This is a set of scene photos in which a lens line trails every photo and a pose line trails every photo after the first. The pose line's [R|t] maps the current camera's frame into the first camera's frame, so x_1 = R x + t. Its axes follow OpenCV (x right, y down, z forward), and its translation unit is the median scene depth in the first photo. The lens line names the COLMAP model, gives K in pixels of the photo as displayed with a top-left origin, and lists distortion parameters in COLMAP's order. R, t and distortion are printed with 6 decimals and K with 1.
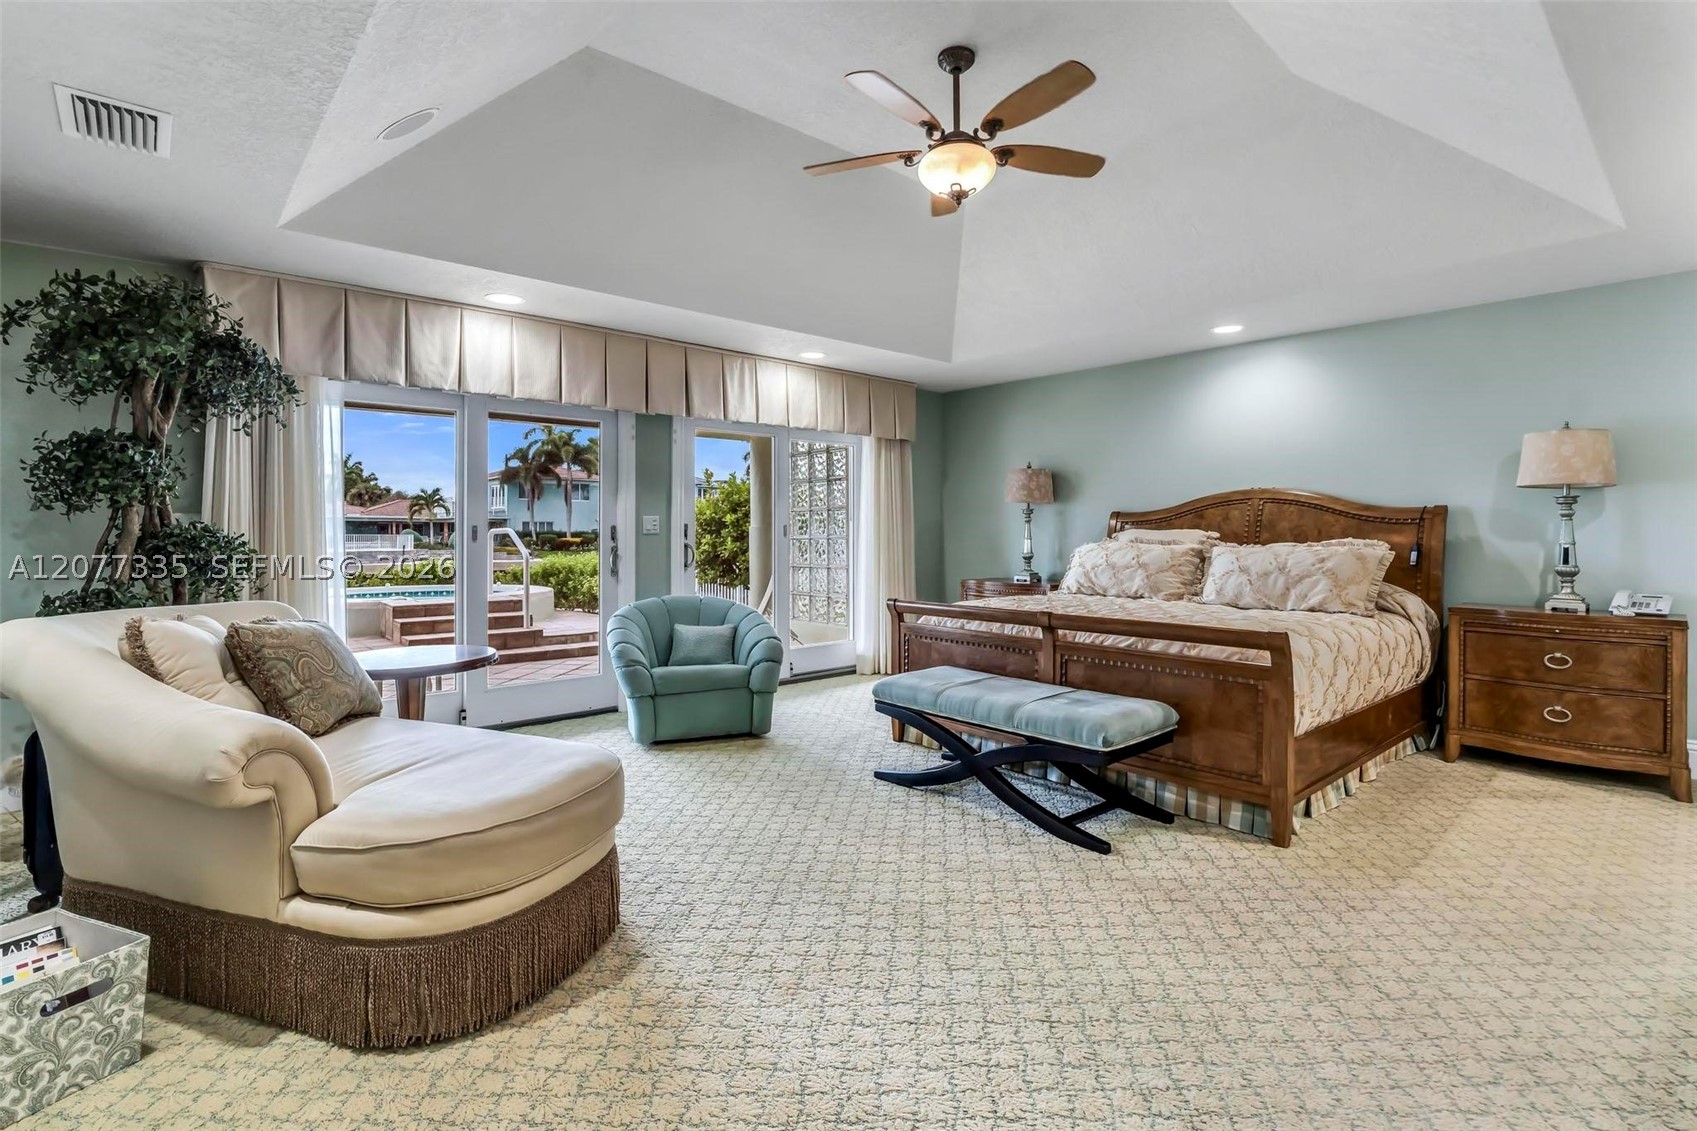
lens RADIAL K [[793.2, 0, 860.2], [0, 793.2, 549.5], [0, 0, 1]] dist [-0.020397, 0.002596]
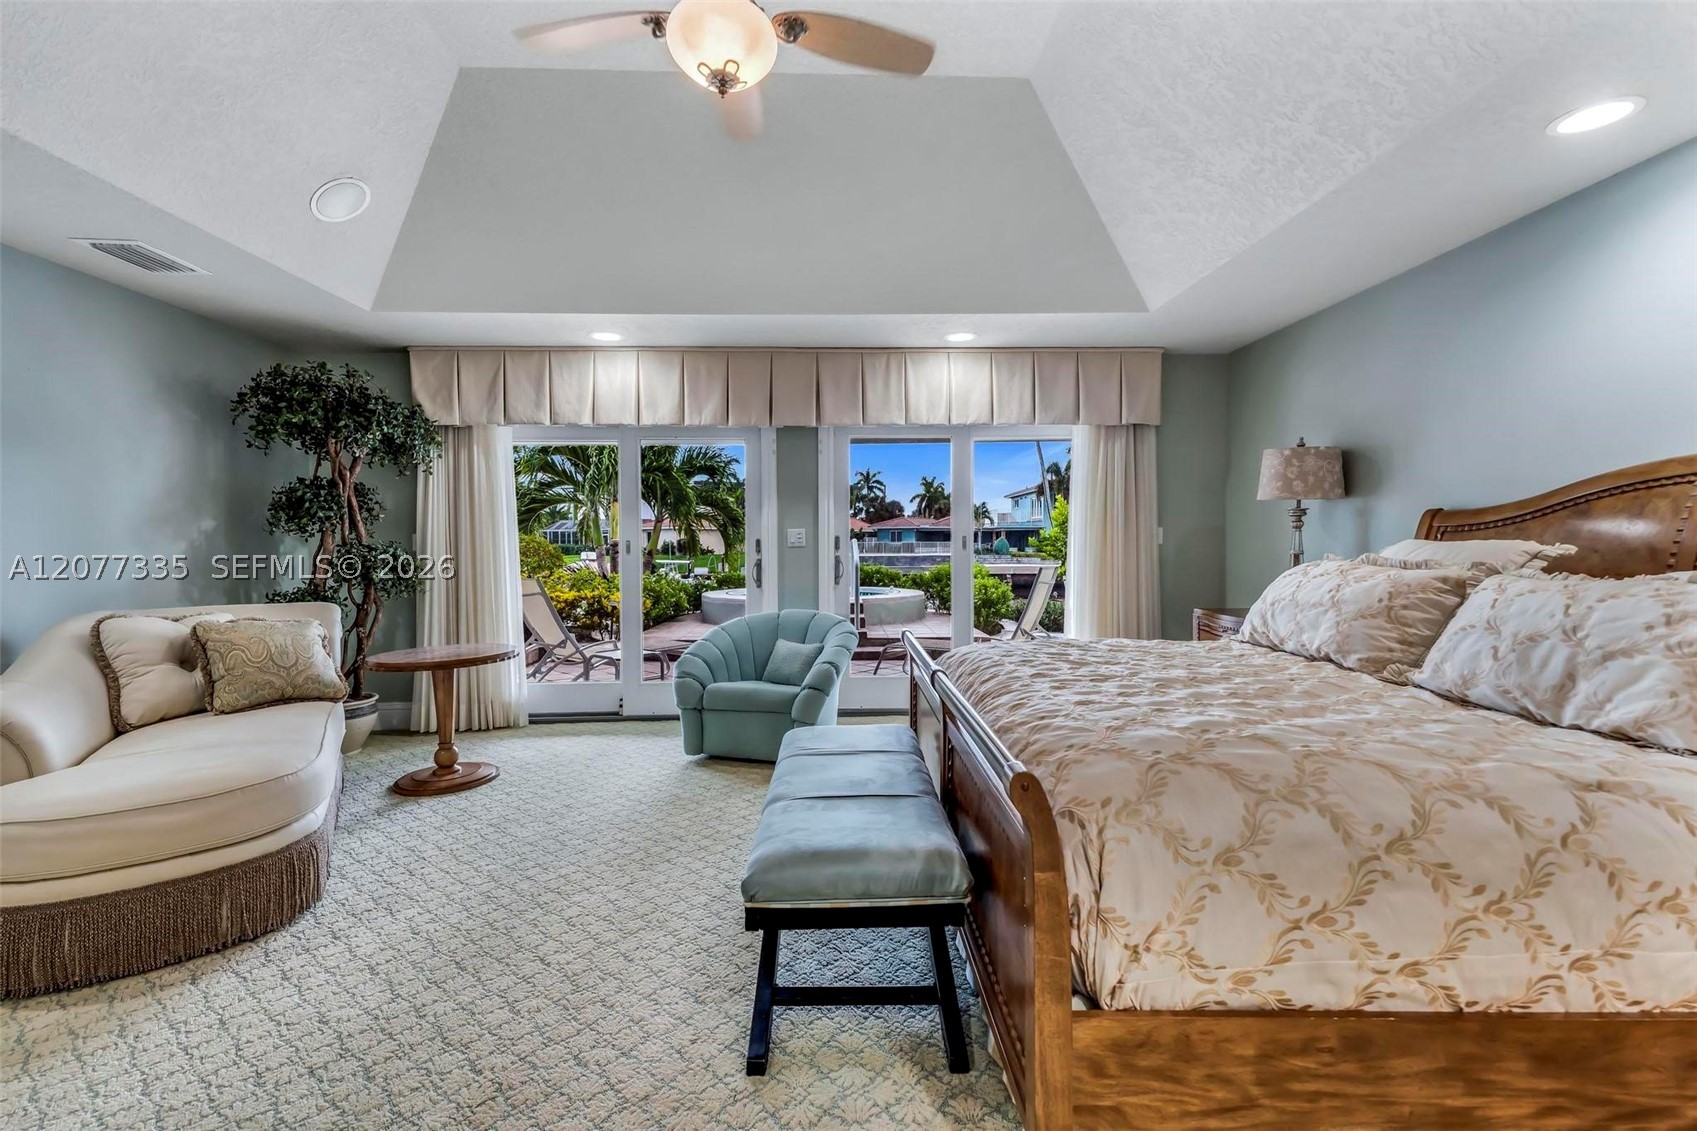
lens RADIAL K [[758.3, 0, 840.2], [0, 758.3, 561.6], [0, 0, 1]] dist [0.037289, -0.000990]
pose [[0.767510, 0.013832, -0.640888, 0.443172], [-0.007814, 0.999895, 0.012222, -0.015132], [0.640989, -0.004372, 0.767537, 0.344316]]
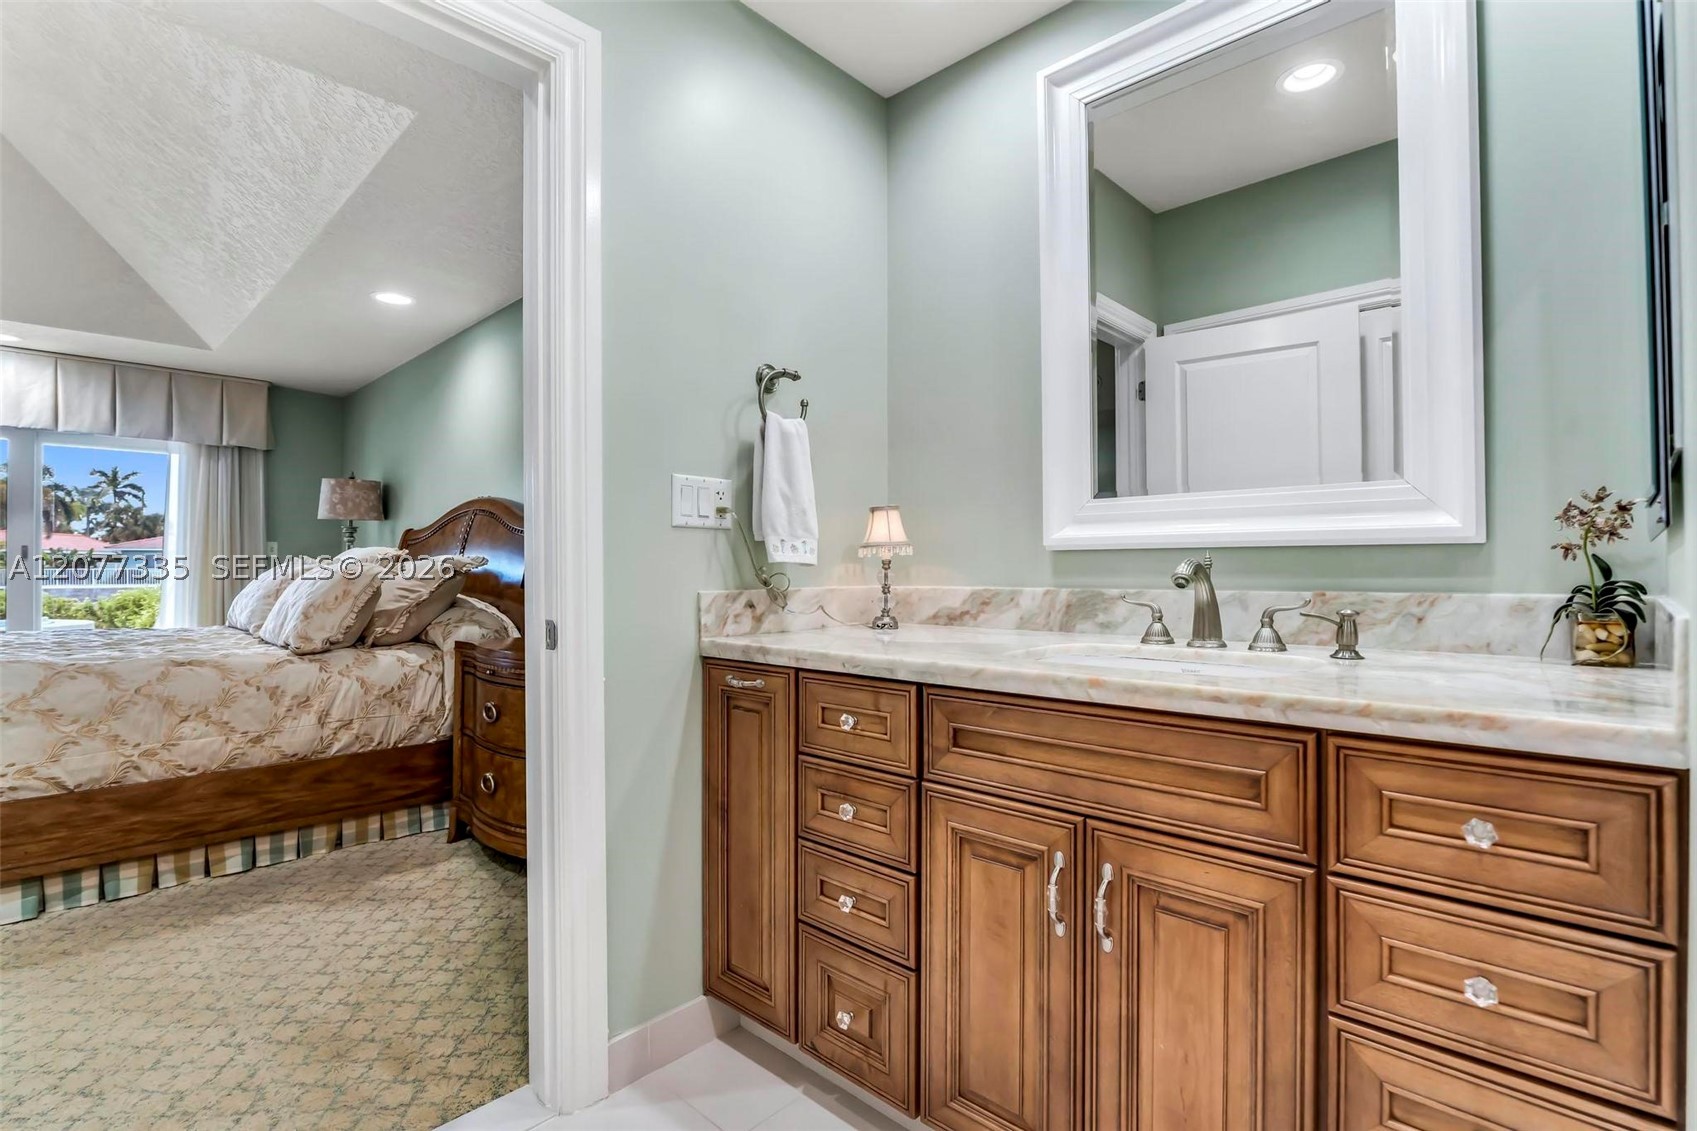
lens RADIAL K [[793.2, 0, 849.4], [0, 793.2, 564.7], [0, 0, 1]] dist [-0.020397, 0.002596]
pose [[0.995484, 0.000066, 0.094930, 0.888348], [0.002220, 0.999710, -0.023970, 0.014254], [-0.094904, 0.024072, 0.995195, 0.150308]]
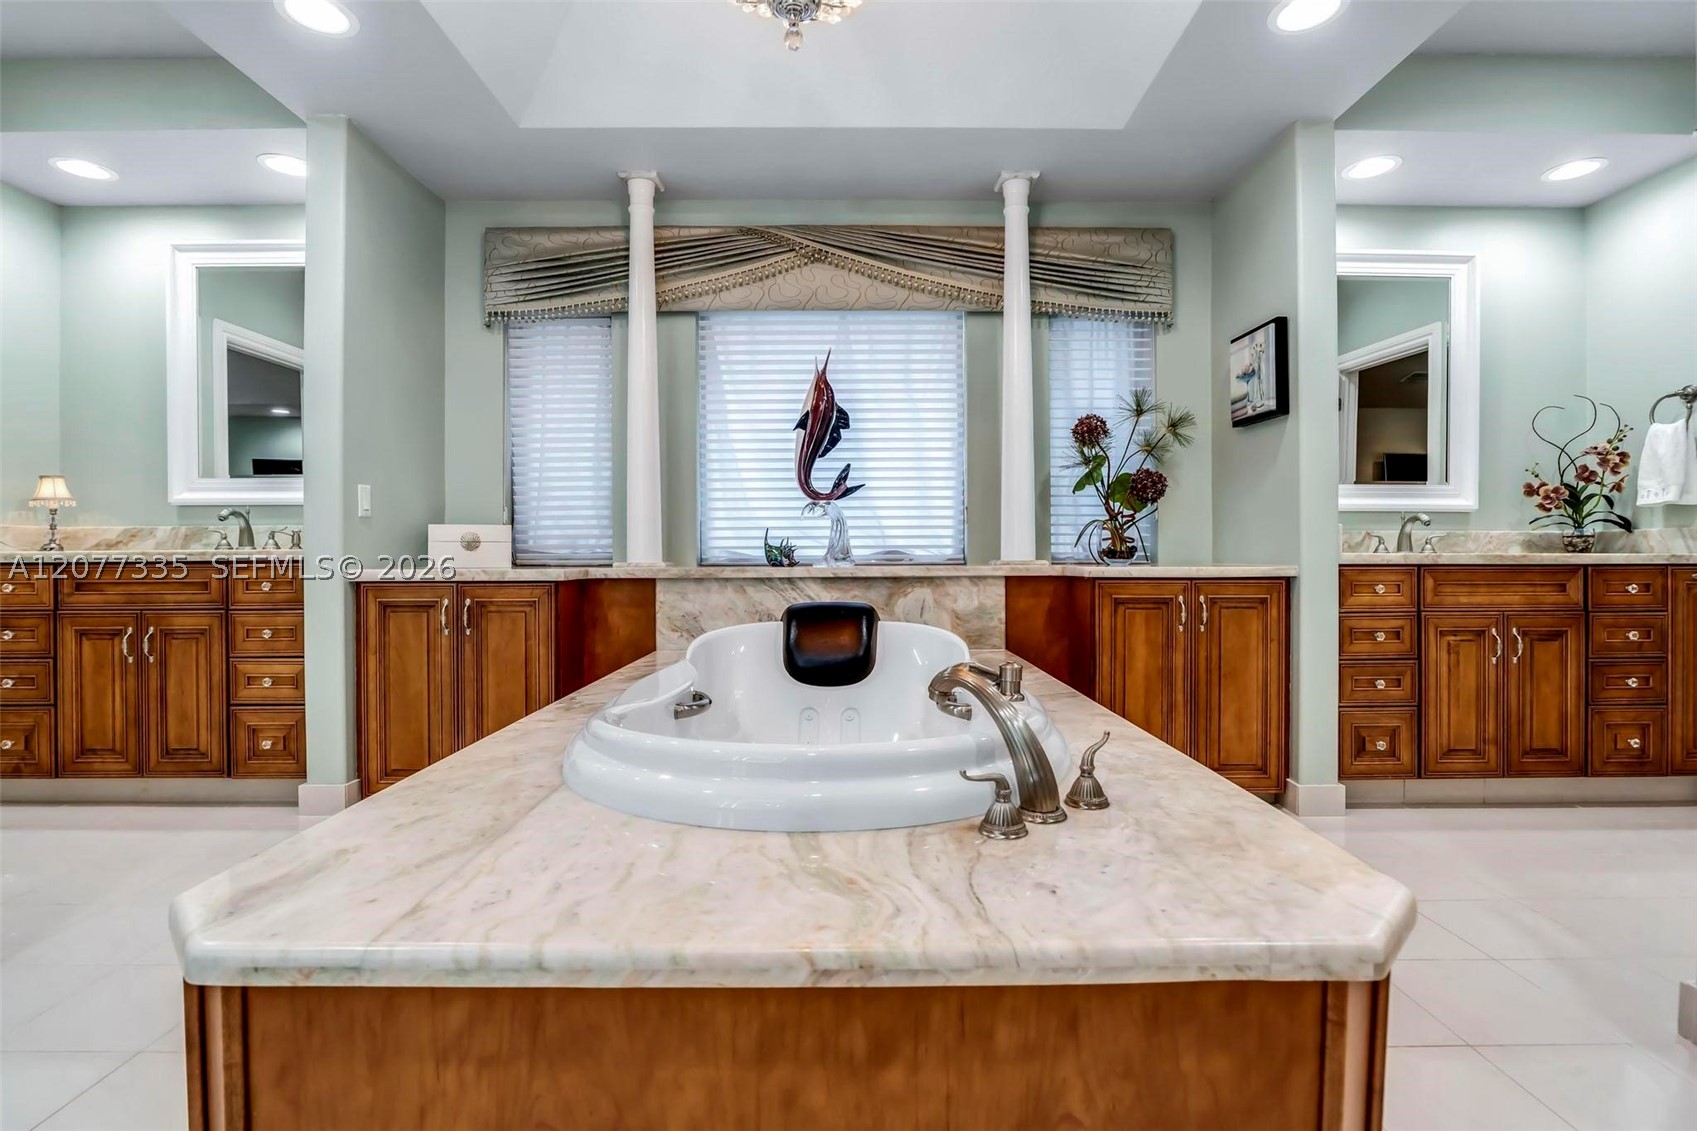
lens RADIAL K [[793.2, 0, 865.3], [0, 793.2, 553.5], [0, 0, 1]] dist [-0.020397, 0.002596]
pose [[0.642406, -0.004489, 0.766351, 0.884262], [0.016195, 0.999839, -0.007719, 0.057325], [-0.766193, 0.017369, 0.642376, -0.401572]]
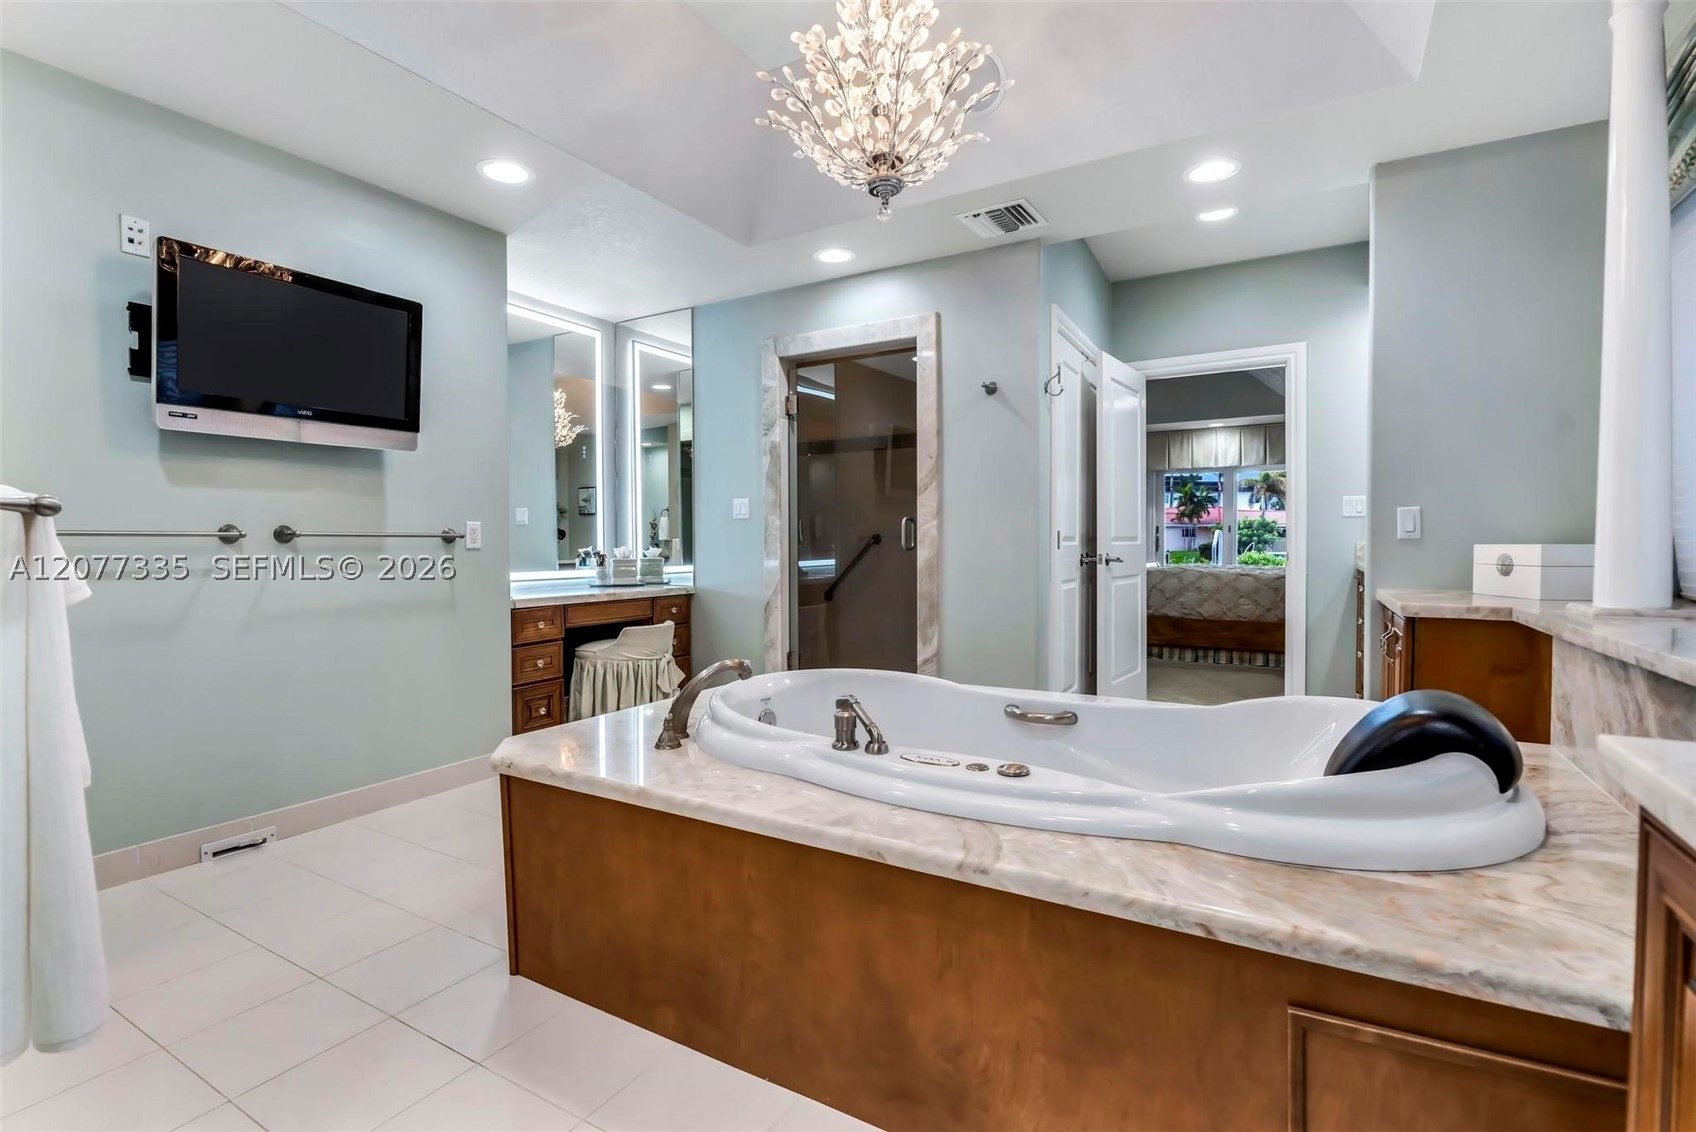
lens RADIAL K [[792.8, 0, 851.6], [0, 792.8, 560.0], [0, 0, 1]] dist [-0.020397, 0.002596]
pose [[0.327096, 0.020696, -0.944765, 1.533842], [-0.015104, 0.999747, 0.016671, 0.031610], [0.944870, 0.008817, 0.327326, -0.334112]]
